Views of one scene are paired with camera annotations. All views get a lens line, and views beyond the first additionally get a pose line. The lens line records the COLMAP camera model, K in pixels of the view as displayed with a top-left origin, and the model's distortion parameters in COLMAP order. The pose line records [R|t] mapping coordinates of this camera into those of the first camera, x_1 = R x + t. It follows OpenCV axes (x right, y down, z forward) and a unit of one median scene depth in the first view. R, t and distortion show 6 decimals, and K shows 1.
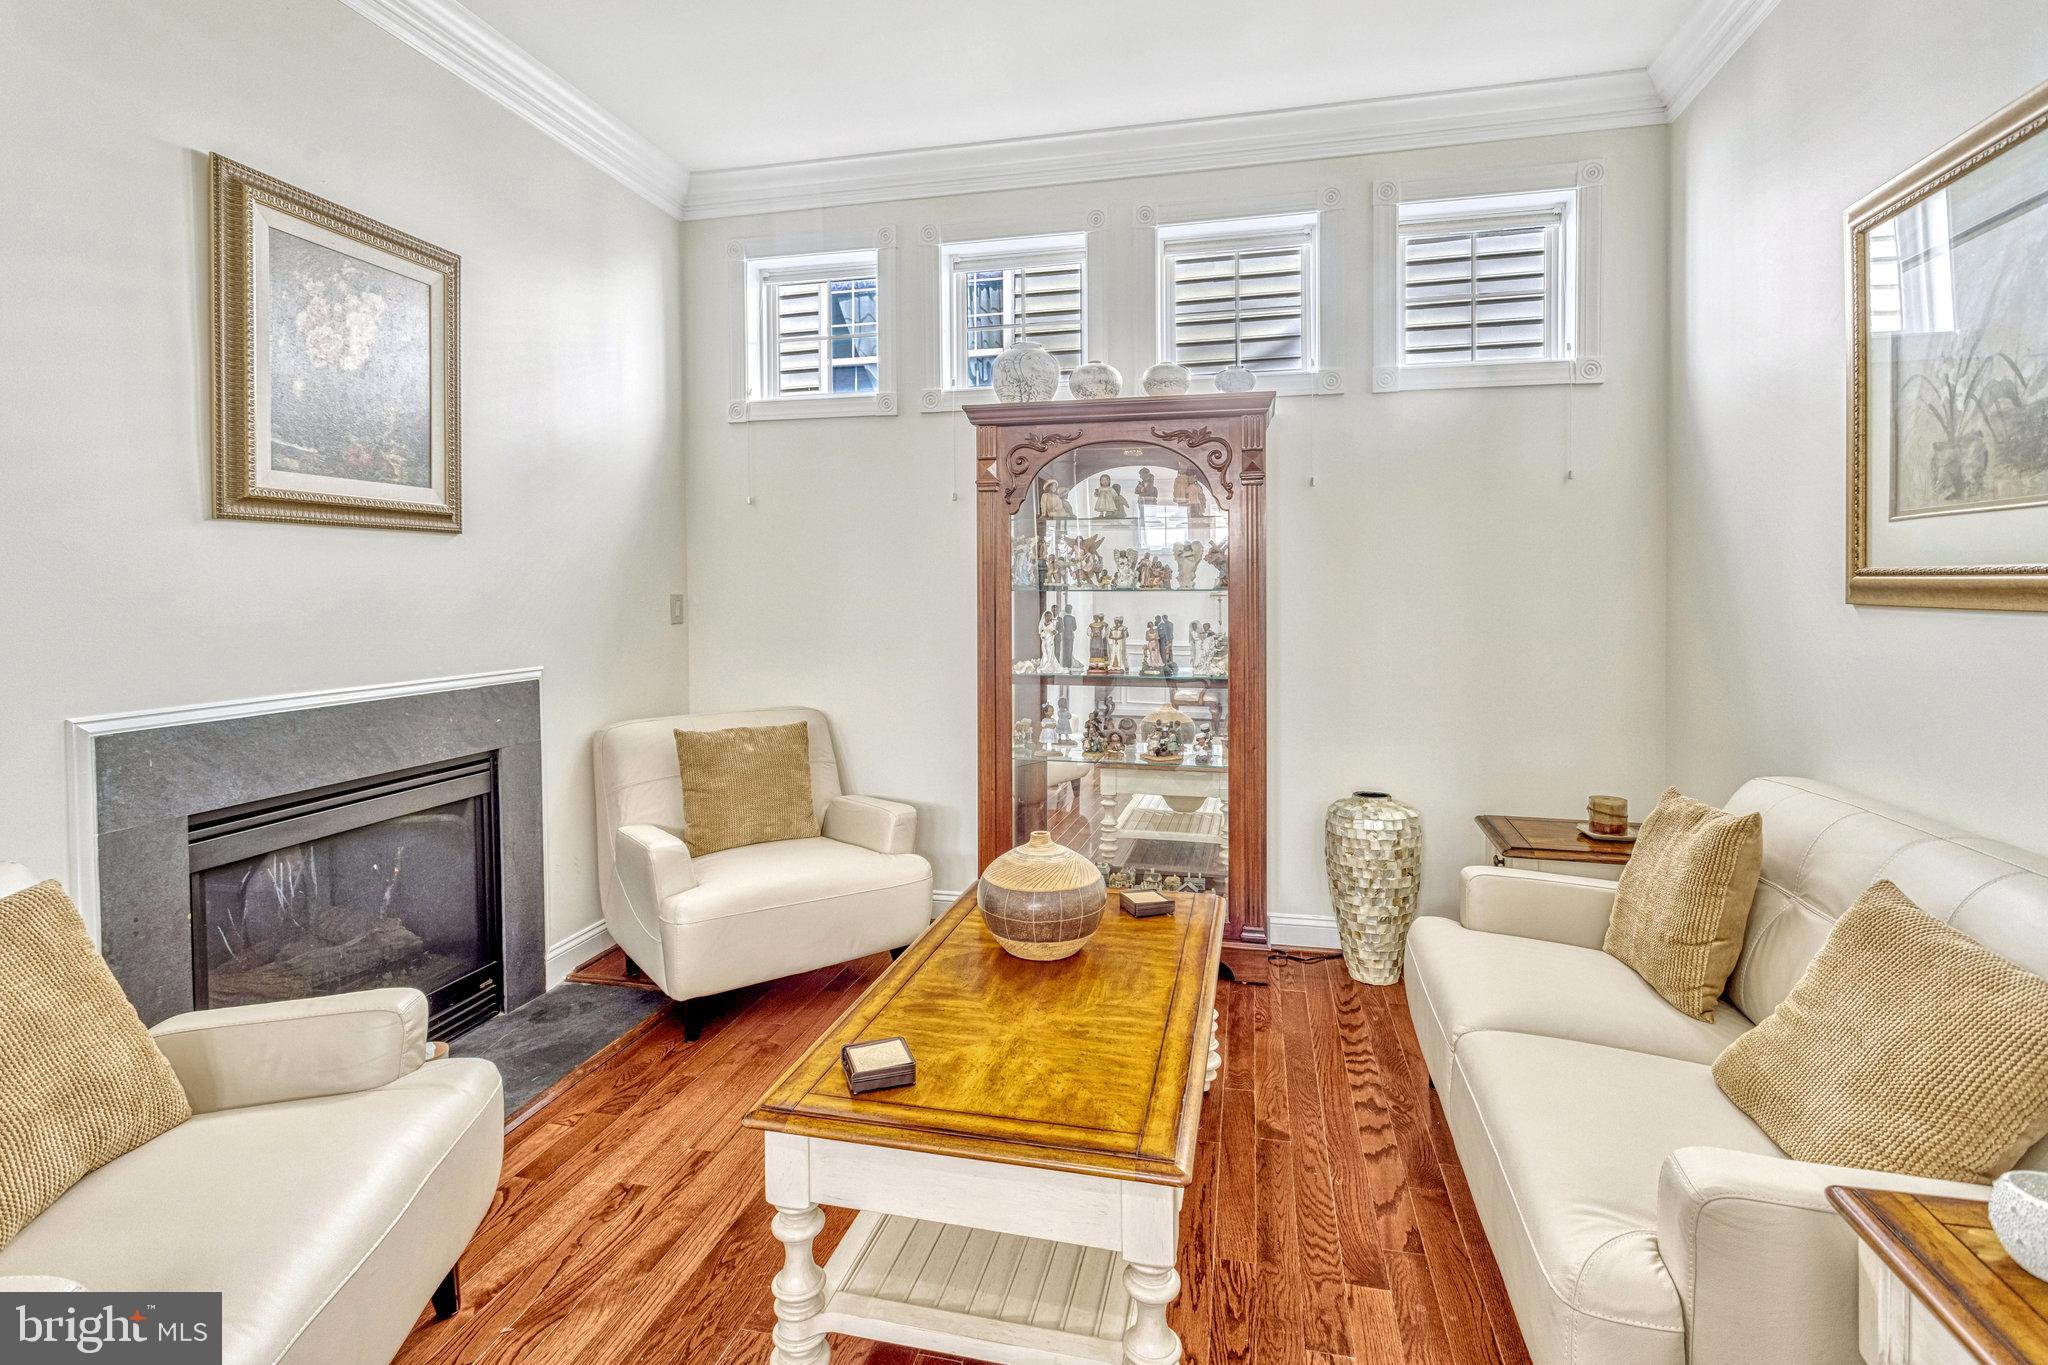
lens RADIAL K [[996.4, 0, 1019.7], [0, 996.4, 587.8], [0, 0, 1]] dist [0.005810, 0.001948]
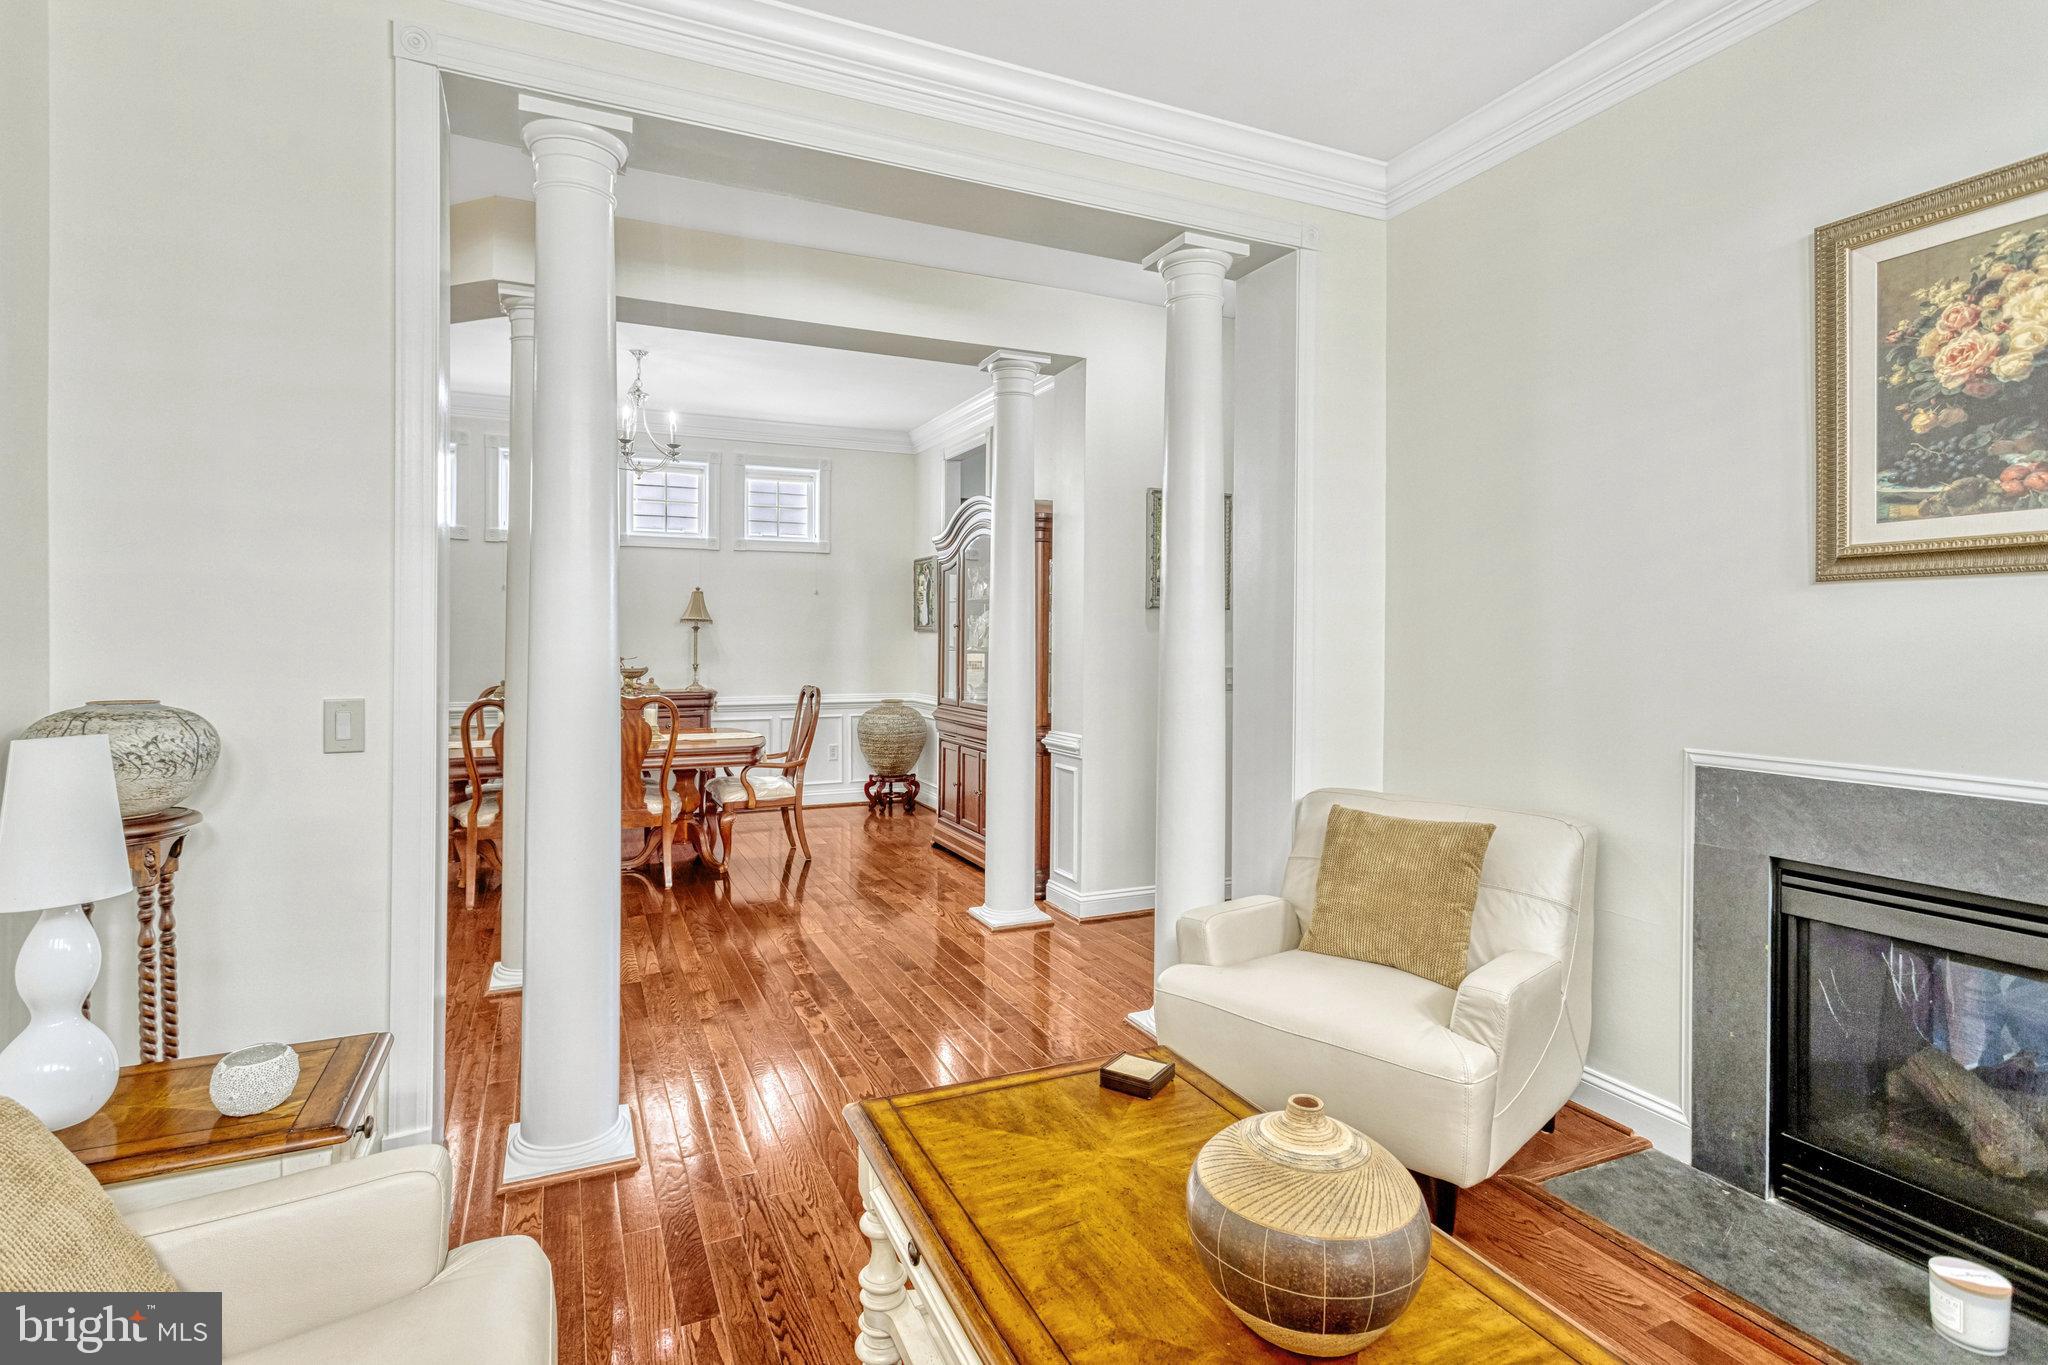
lens RADIAL K [[996.4, 0, 1027.7], [0, 996.4, 650.9], [0, 0, 1]] dist [0.005810, 0.001948]
pose [[-0.785263, 0.003503, -0.619153, 0.475715], [-0.004499, 0.999925, 0.011363, -0.007044], [0.619146, 0.011709, -0.785188, 1.317076]]
